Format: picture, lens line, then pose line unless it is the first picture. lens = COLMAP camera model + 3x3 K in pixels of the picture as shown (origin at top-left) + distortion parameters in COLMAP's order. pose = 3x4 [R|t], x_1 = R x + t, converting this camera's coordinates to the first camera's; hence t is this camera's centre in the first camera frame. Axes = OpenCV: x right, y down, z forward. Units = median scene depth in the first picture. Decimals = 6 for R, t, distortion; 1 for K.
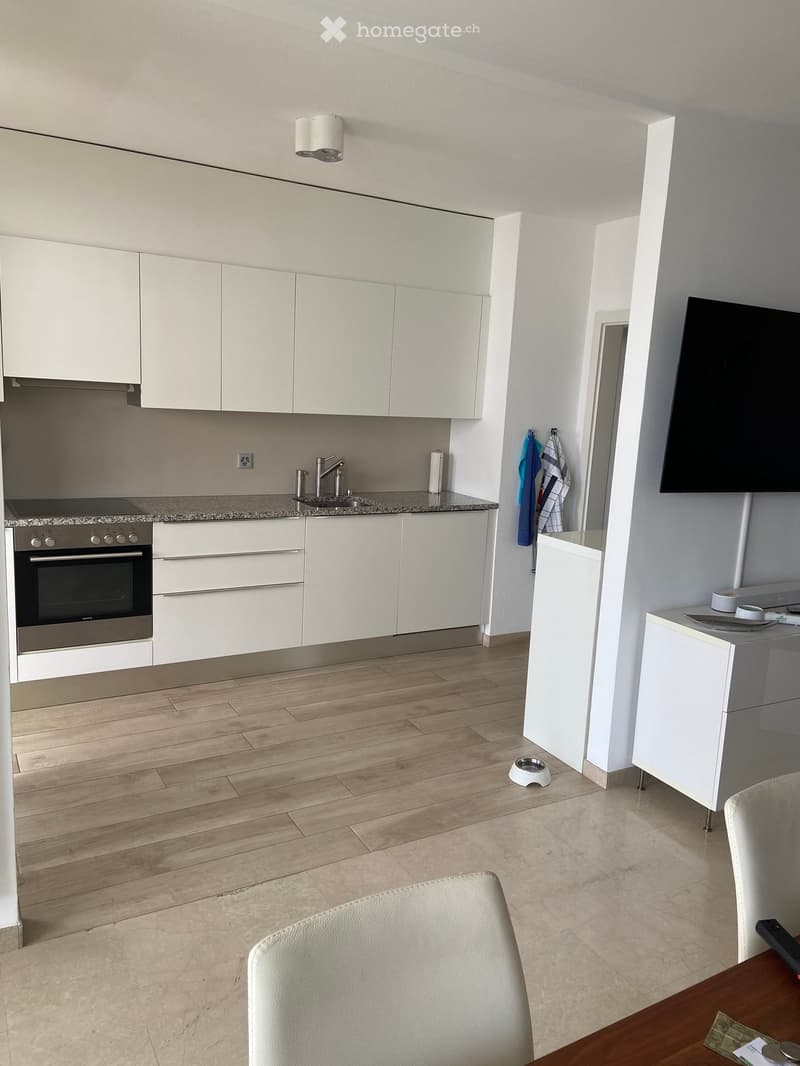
lens RADIAL K [[803.9, 0, 399.5], [0, 803.9, 530.4], [0, 0, 1]] dist [0.082945, -0.041605]
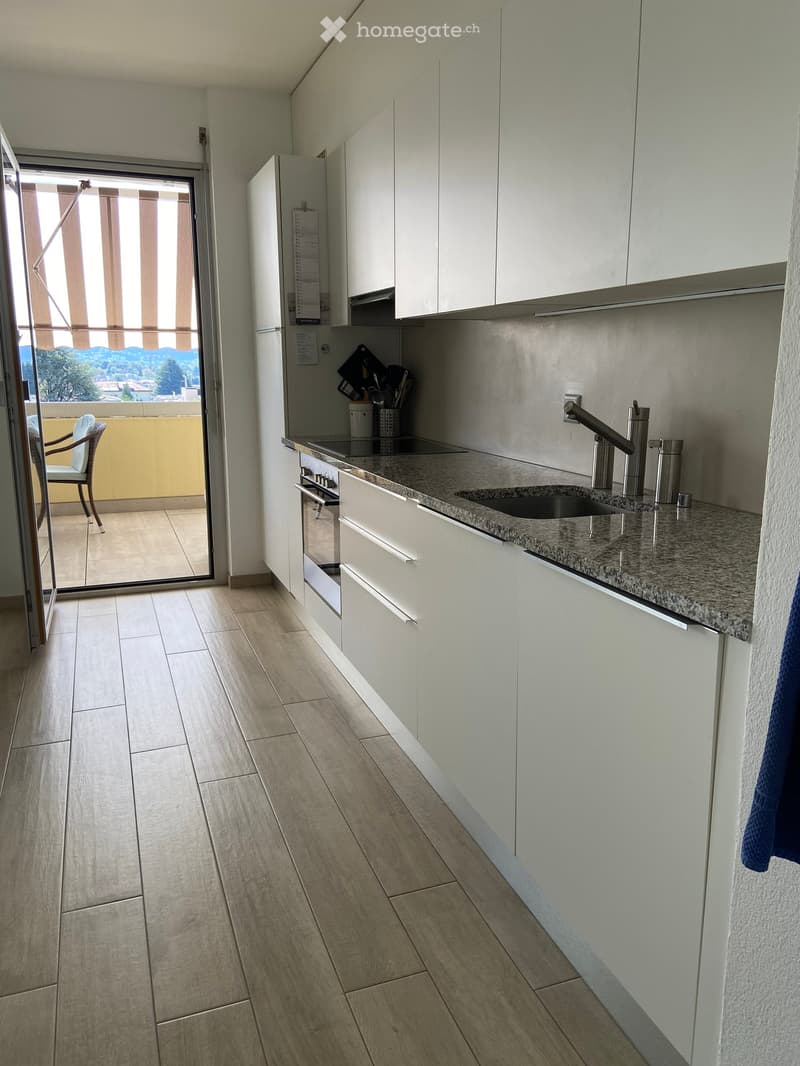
lens RADIAL K [[803.9, 0, 399.5], [0, 803.9, 530.4], [0, 0, 1]] dist [0.082945, -0.041605]
pose [[-0.167947, 0.153789, -0.973726, 0.387786], [-0.182496, 0.965832, 0.184019, -0.091431], [0.968756, 0.208607, -0.134143, 1.028277]]
